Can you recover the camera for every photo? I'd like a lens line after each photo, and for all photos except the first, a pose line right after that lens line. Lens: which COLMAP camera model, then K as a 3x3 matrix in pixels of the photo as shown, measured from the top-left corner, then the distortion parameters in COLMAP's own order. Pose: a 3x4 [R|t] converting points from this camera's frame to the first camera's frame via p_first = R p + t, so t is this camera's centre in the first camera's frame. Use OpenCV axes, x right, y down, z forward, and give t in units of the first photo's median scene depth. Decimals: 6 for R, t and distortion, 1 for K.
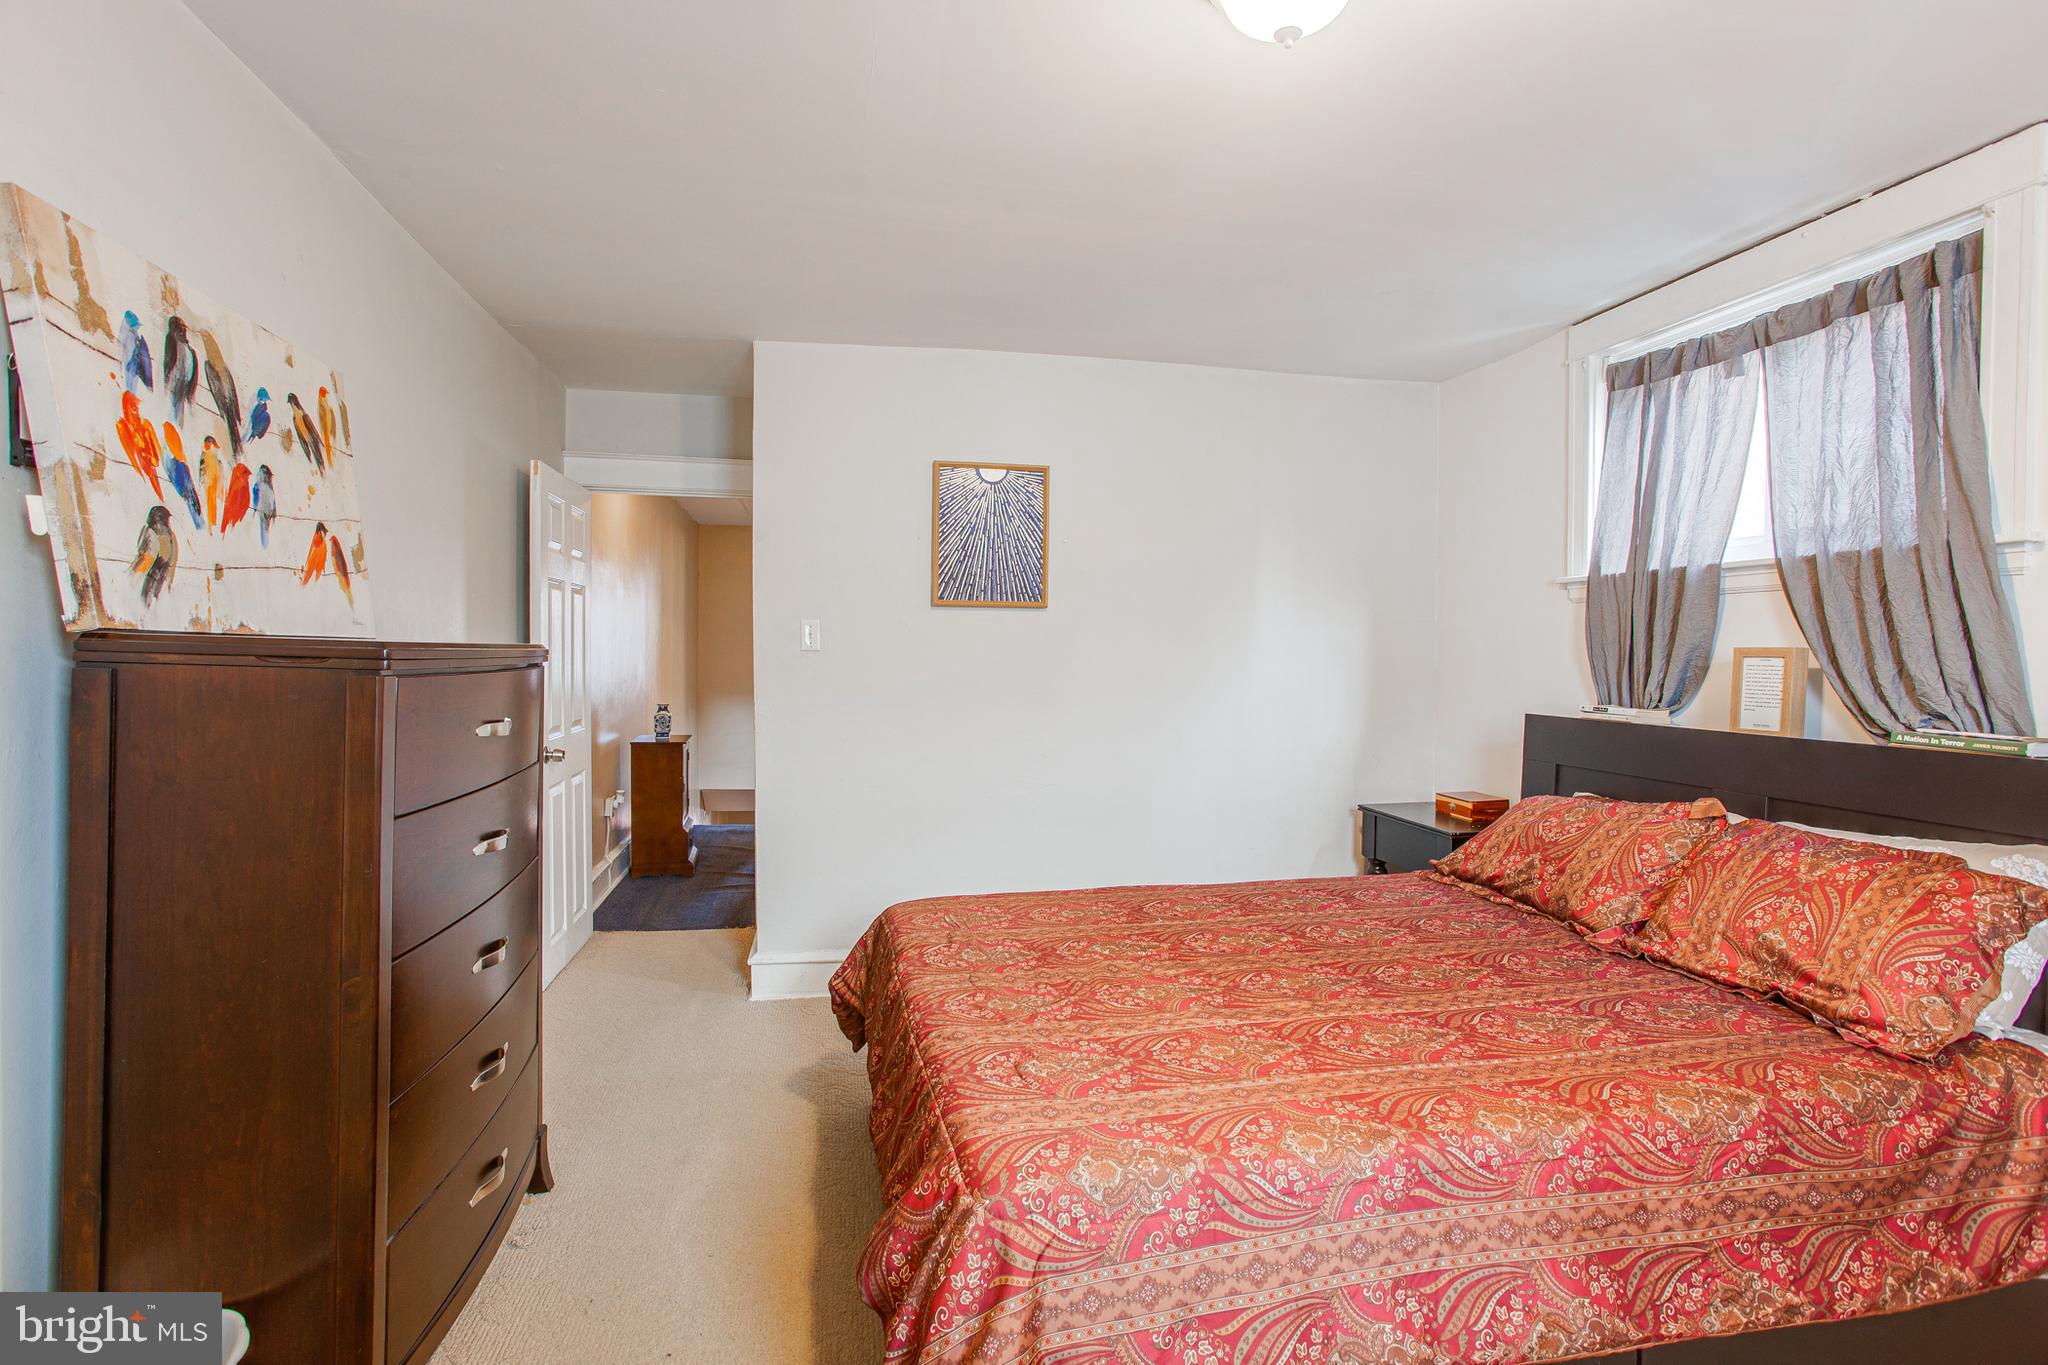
lens RADIAL K [[992.7, 0, 1015.9], [0, 992.7, 662.2], [0, 0, 1]] dist [-0.063859, 0.037449]
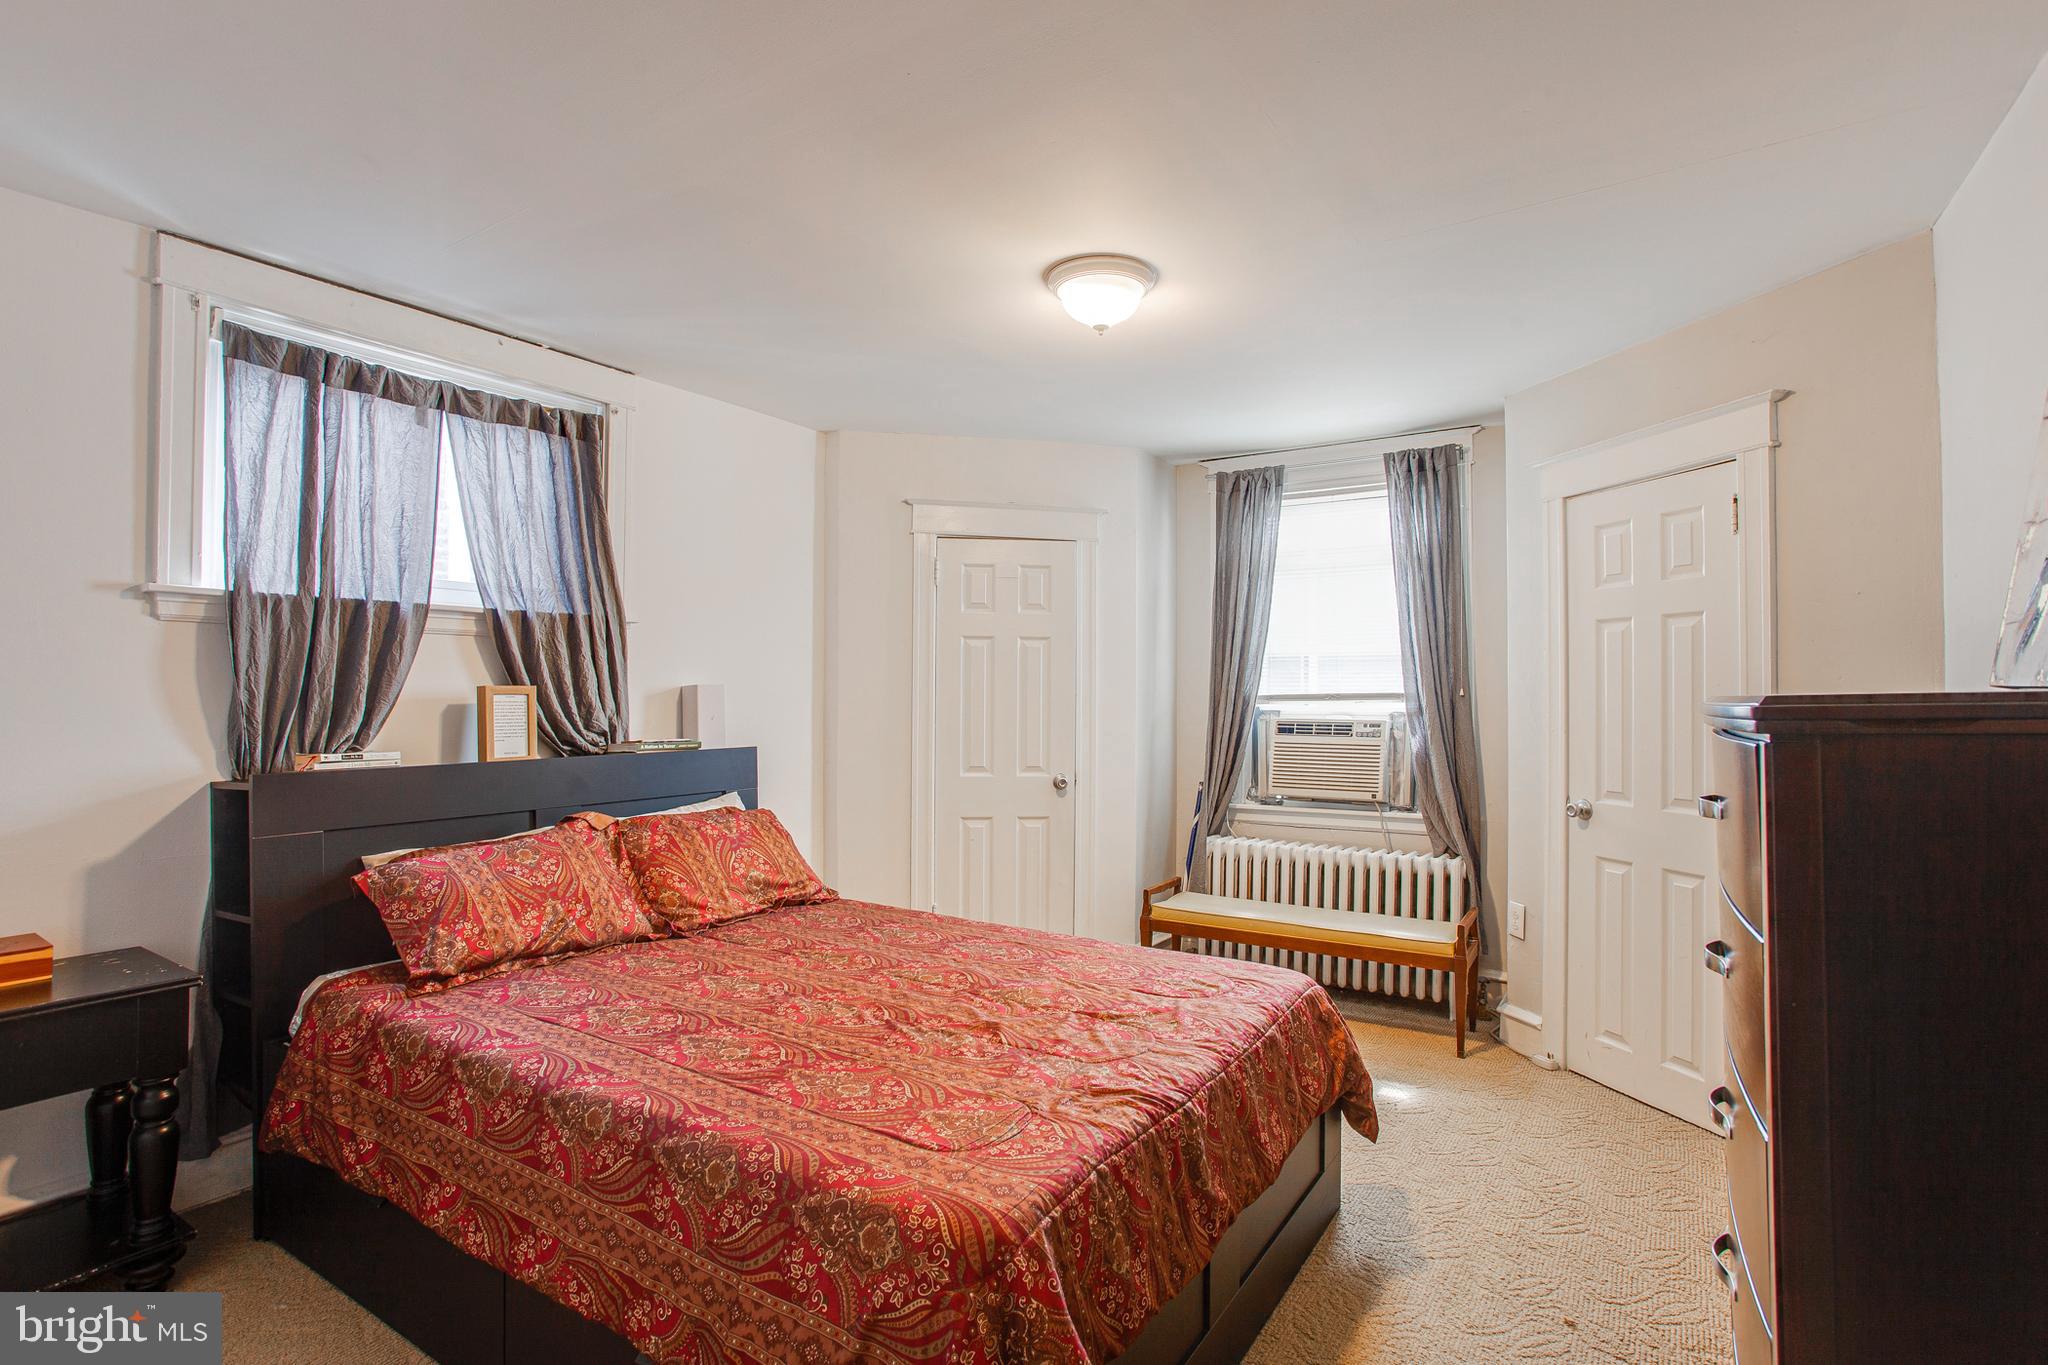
lens RADIAL K [[992.7, 0, 1015.9], [0, 992.7, 662.2], [0, 0, 1]] dist [-0.063859, 0.037449]
pose [[-0.716137, 0.008066, 0.697913, -0.468155], [-0.002343, 0.999900, -0.013960, -0.027512], [-0.697956, -0.011633, -0.716047, 1.359531]]
